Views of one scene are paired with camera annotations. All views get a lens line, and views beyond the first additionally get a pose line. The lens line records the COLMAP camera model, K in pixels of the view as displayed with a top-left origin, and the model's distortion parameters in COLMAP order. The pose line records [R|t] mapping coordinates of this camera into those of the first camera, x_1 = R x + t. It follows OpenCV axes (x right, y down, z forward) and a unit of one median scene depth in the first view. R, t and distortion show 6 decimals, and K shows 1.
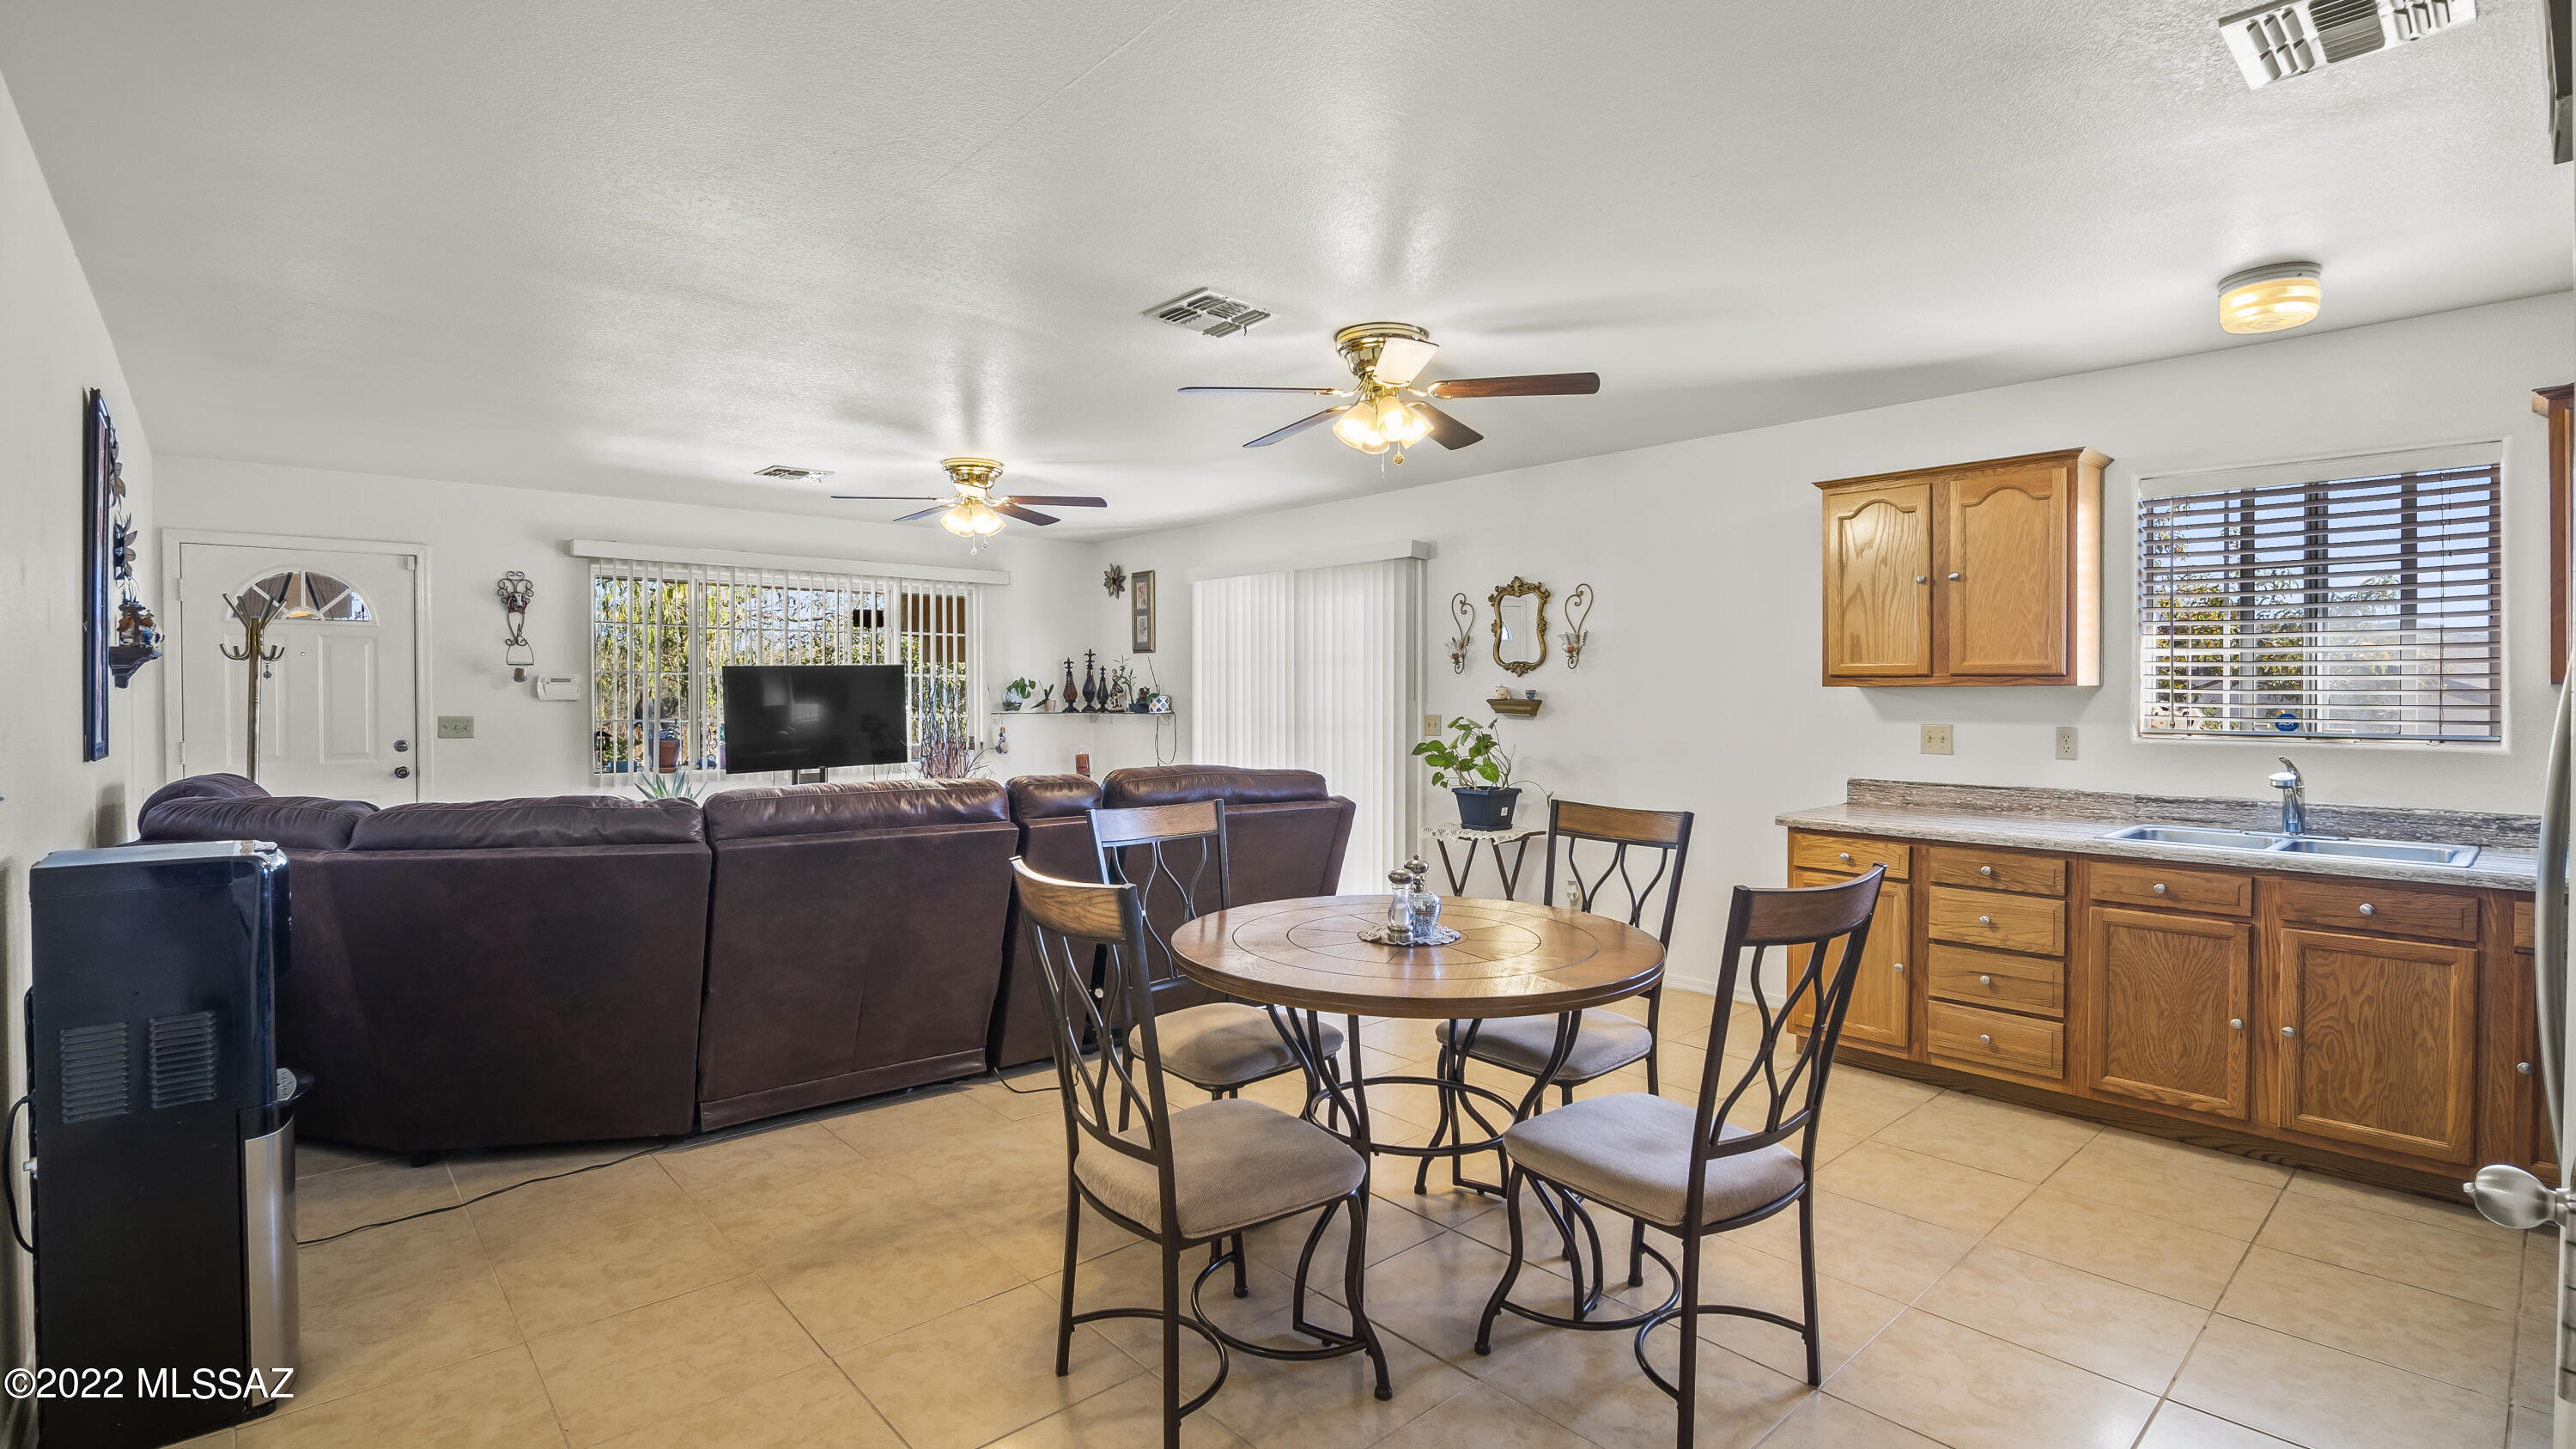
lens RADIAL K [[1178.5, 0, 1279.6], [0, 1178.5, 705.2], [0, 0, 1]] dist [-0.018981, -0.000145]
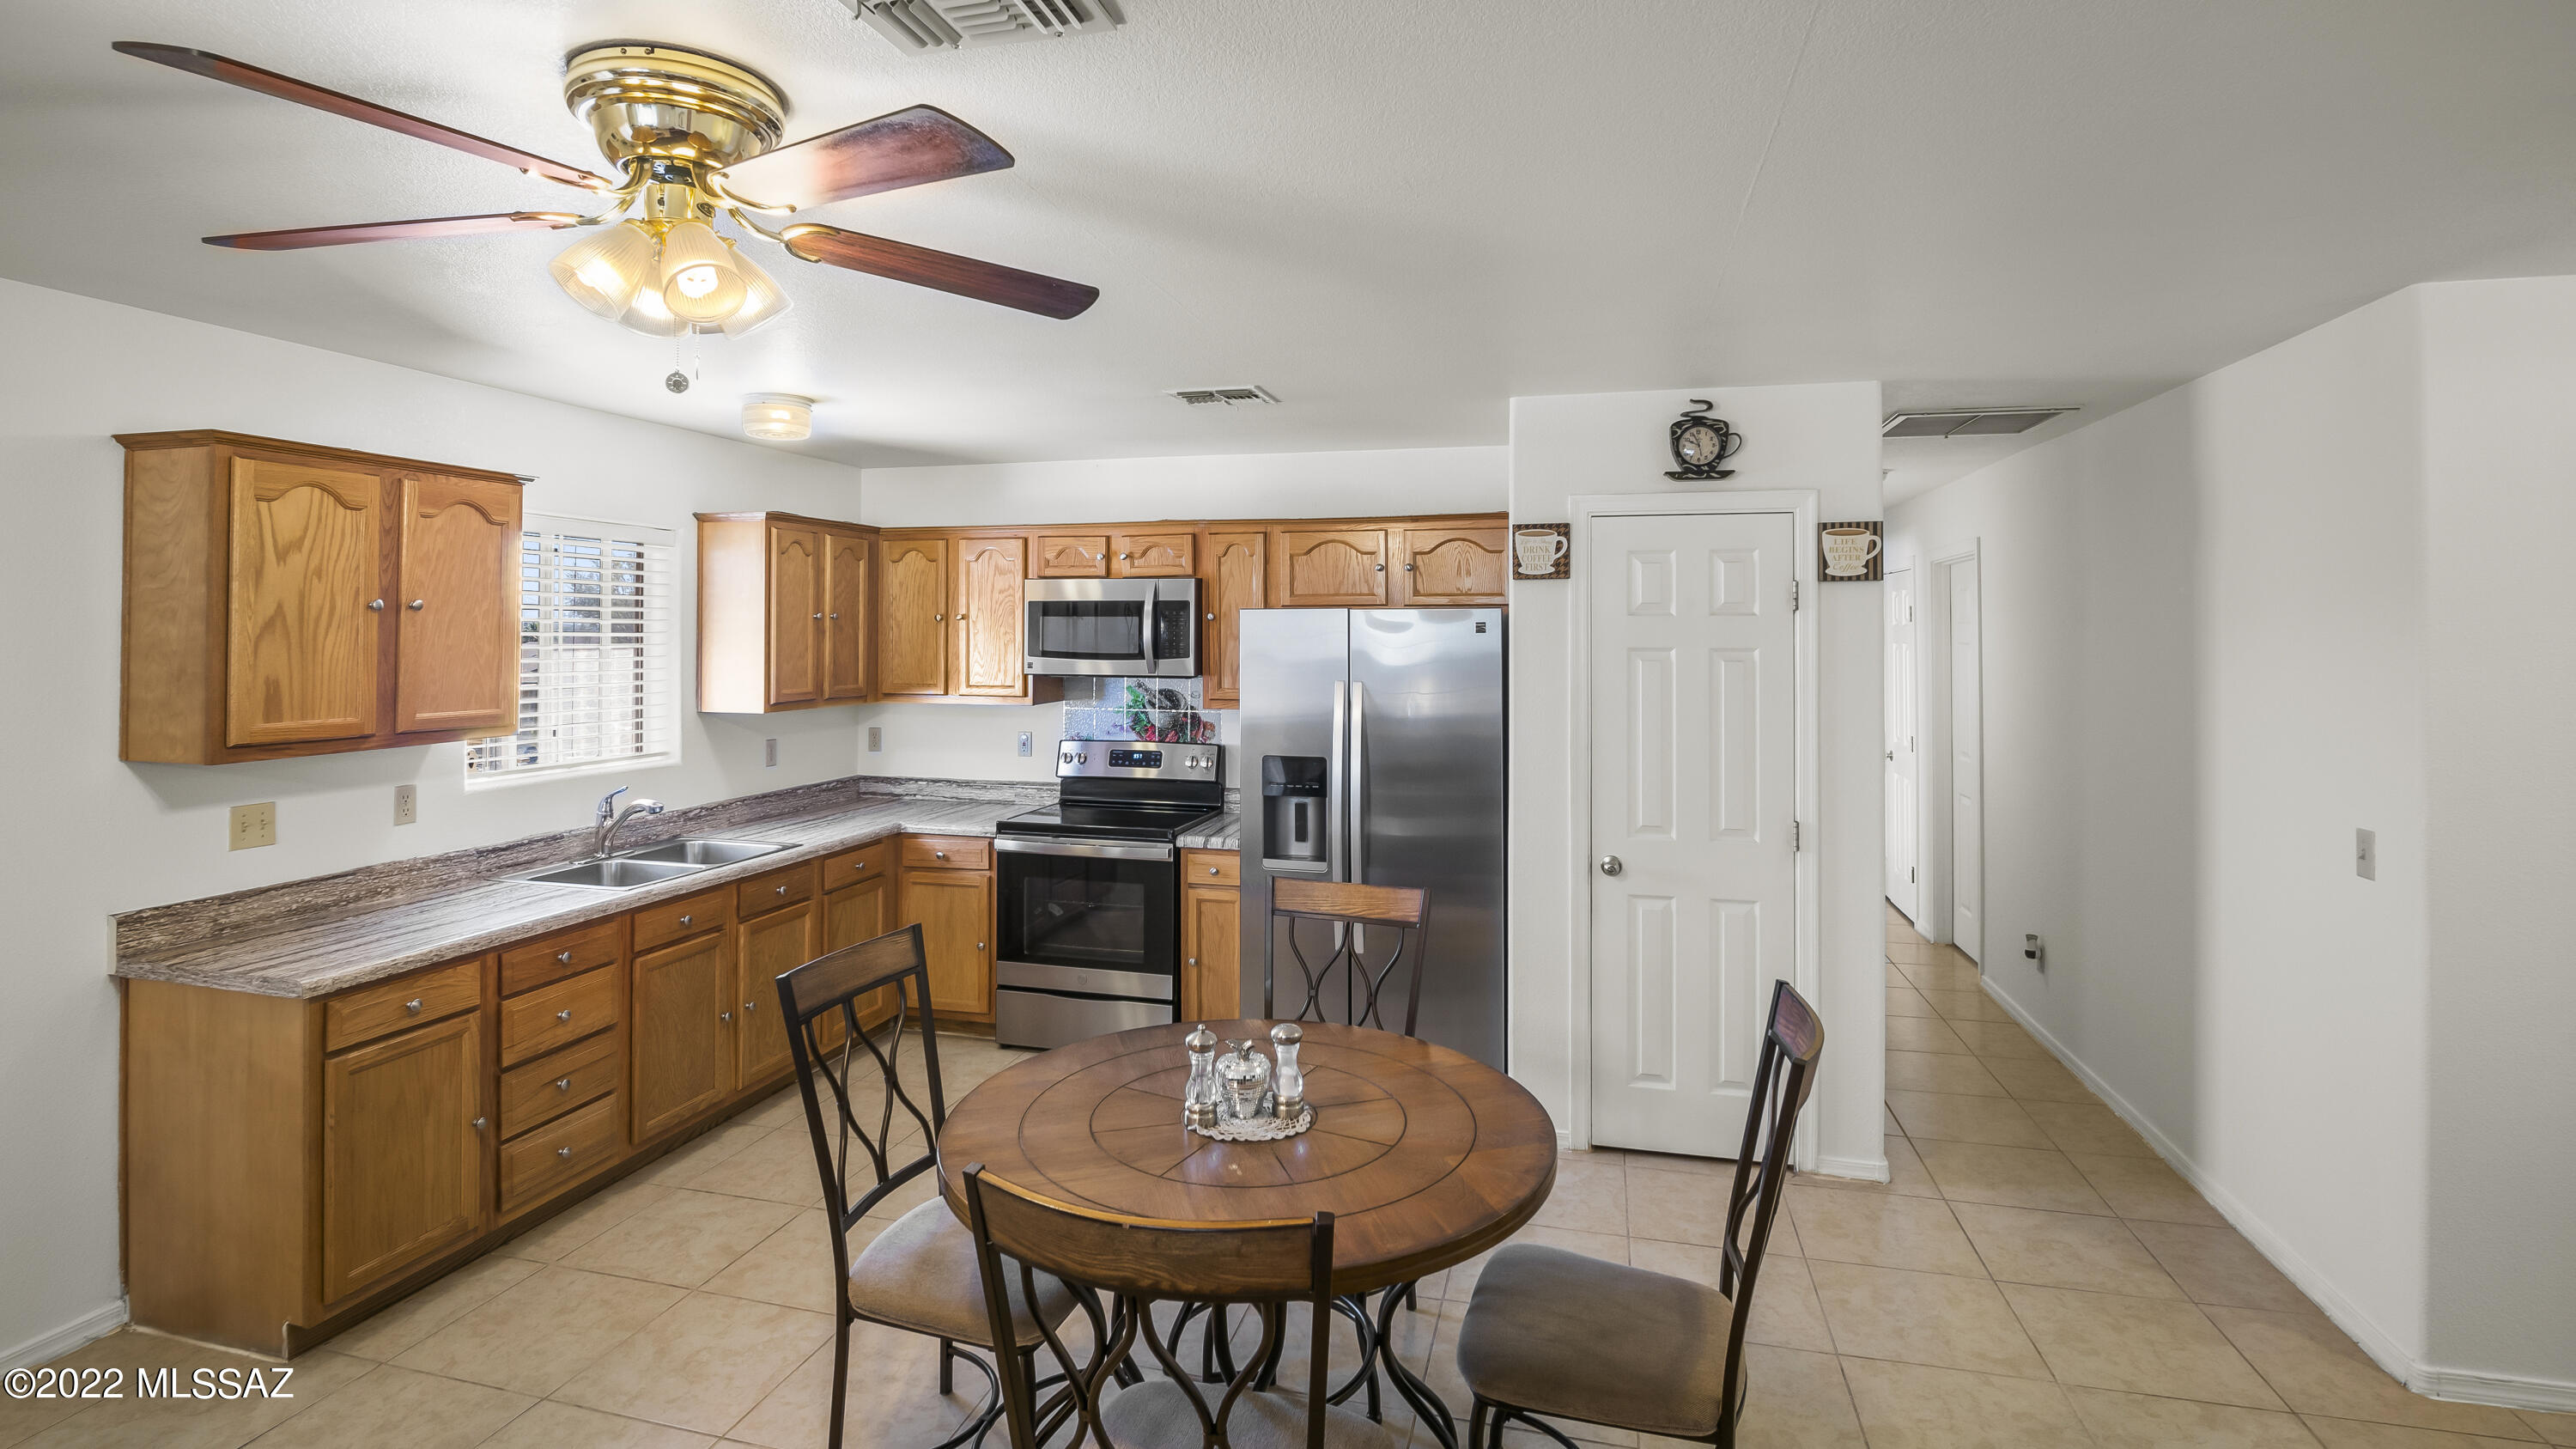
lens RADIAL K [[1201.2, 0, 1282.4], [0, 1201.2, 612.7], [0, 0, 1]] dist [-0.017061, -0.000496]
pose [[-0.553229, 0.012896, 0.832929, -0.428535], [0.007625, 0.999917, -0.010418, -0.100842], [-0.832994, 0.000587, -0.553281, 1.048000]]
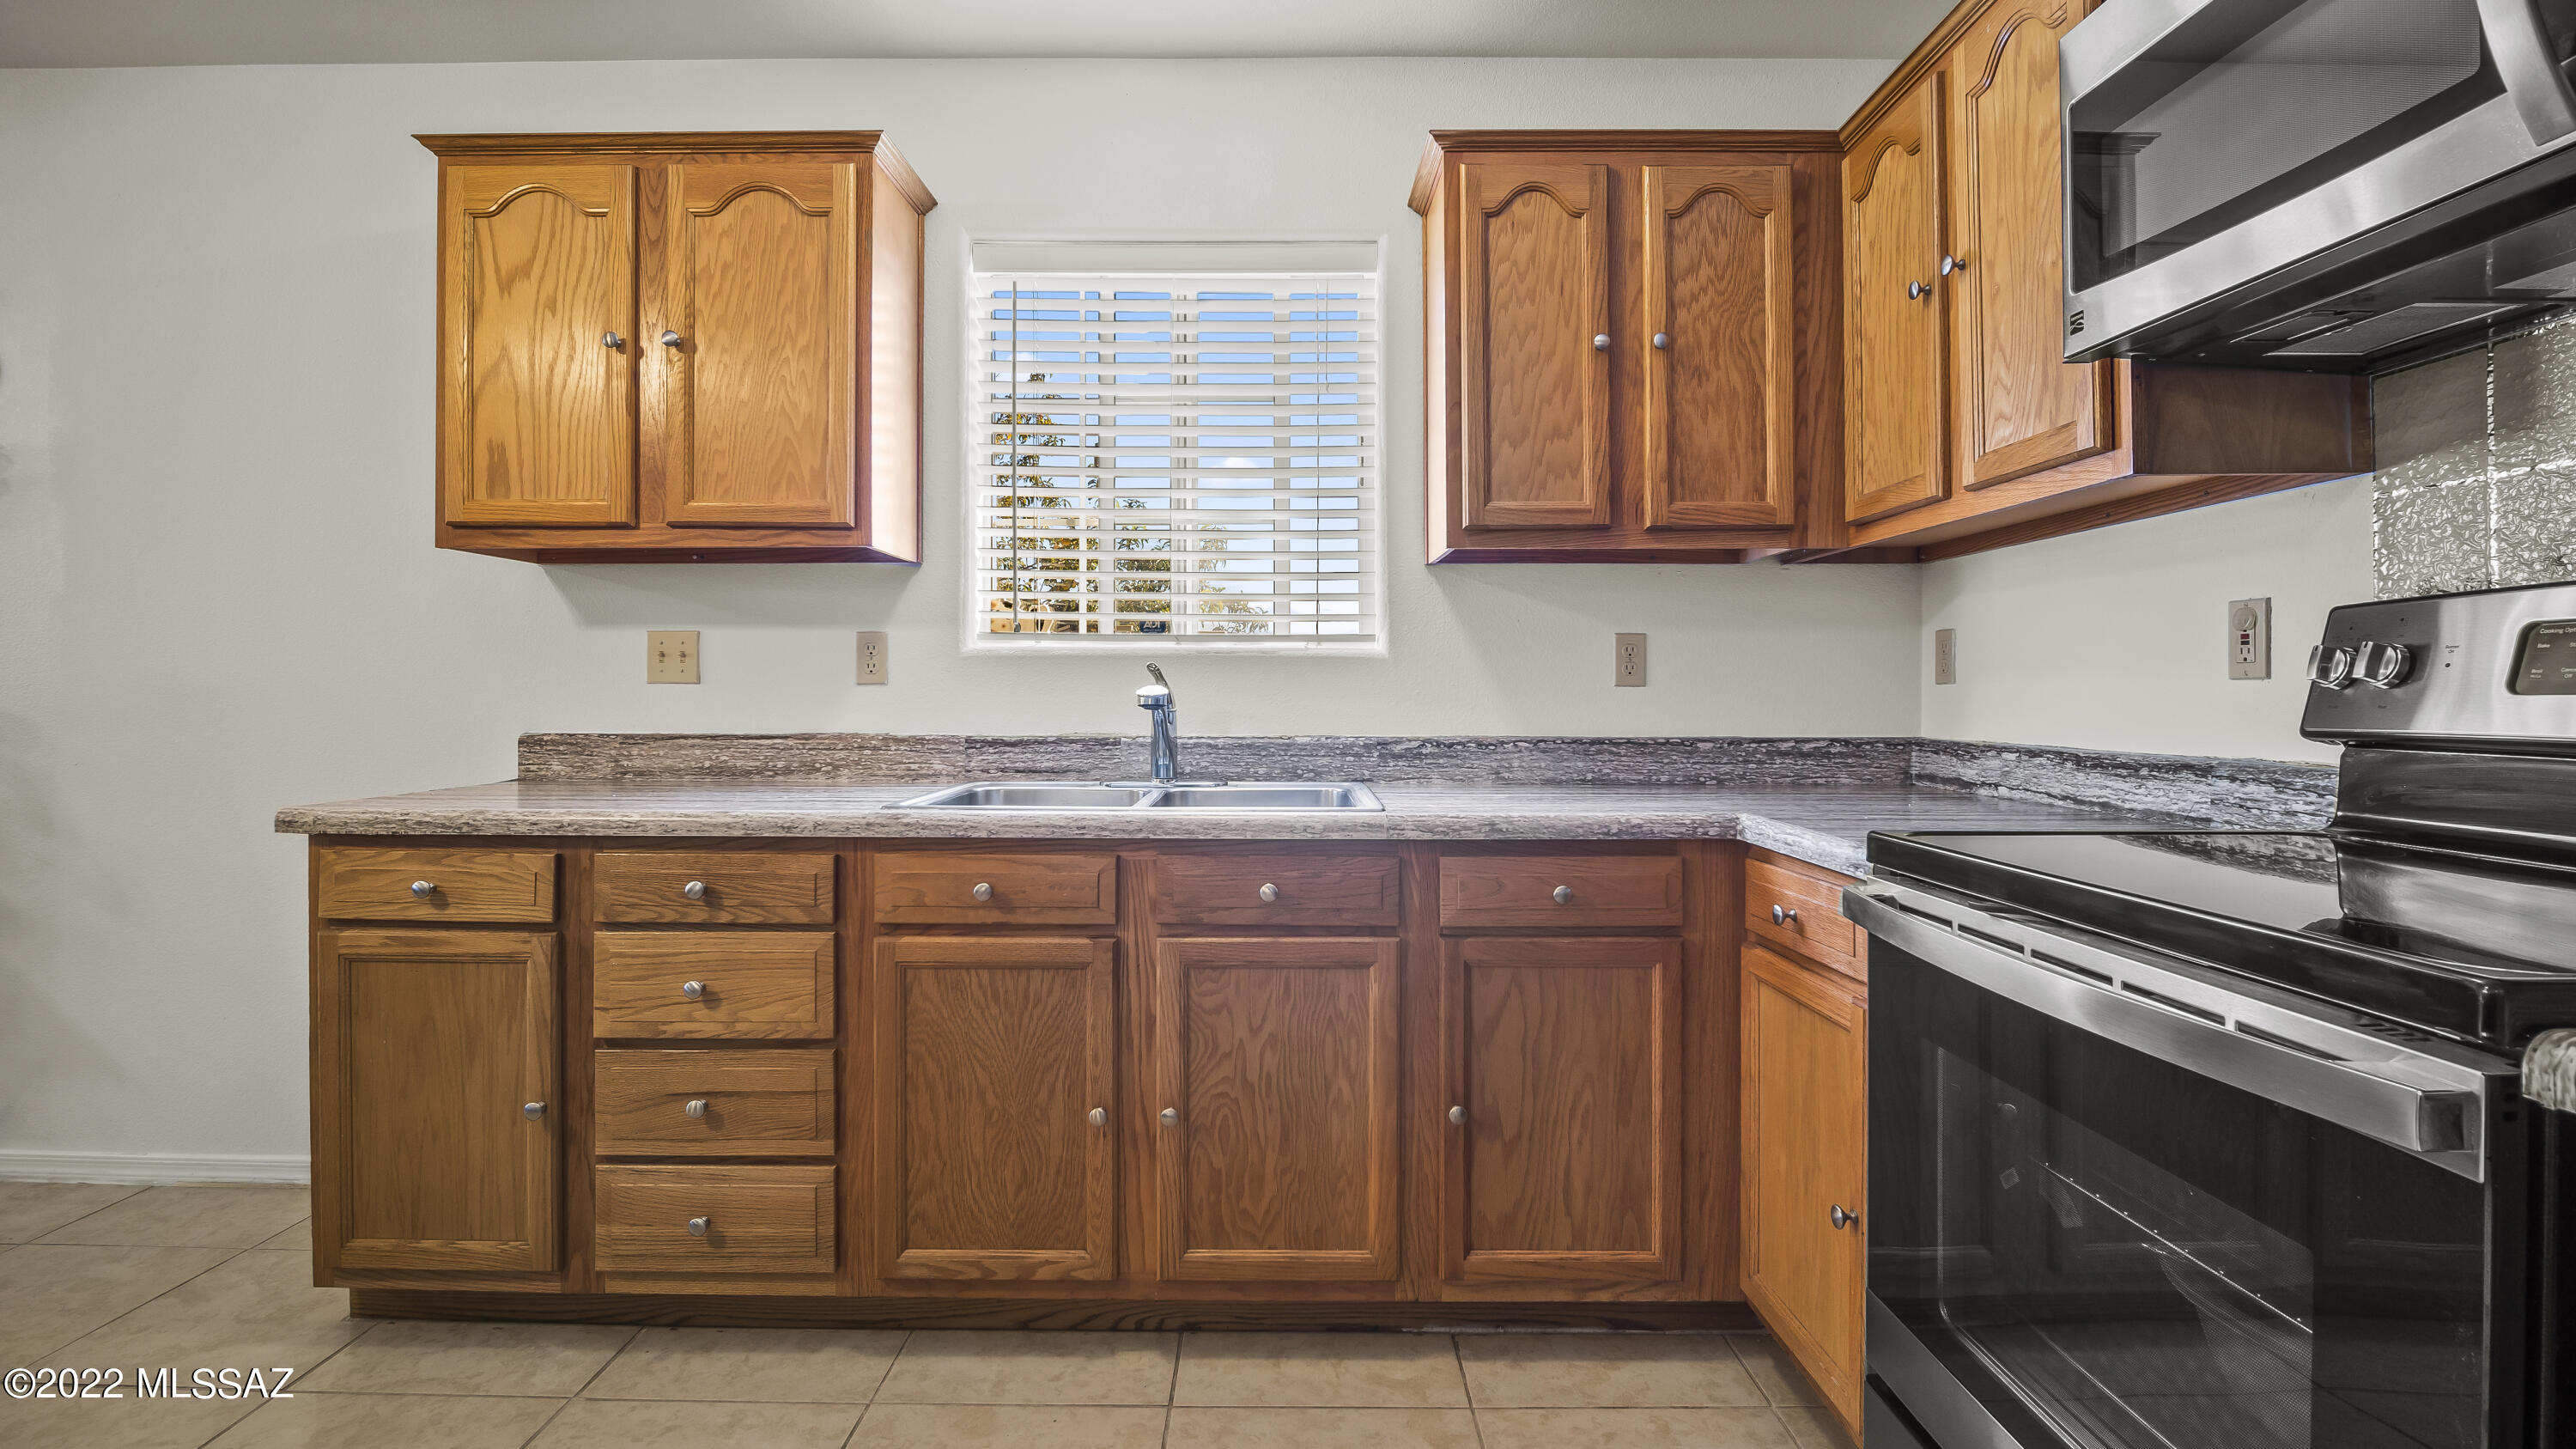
lens RADIAL K [[1164.7, 0, 1283.4], [0, 1164.7, 693.0], [0, 0, 1]] dist [-0.017854, -0.000380]
pose [[0.664687, 0.002142, 0.747119, 0.402203], [0.006946, 0.999935, -0.009046, 0.063898], [-0.747090, 0.011203, 0.664629, 0.483298]]
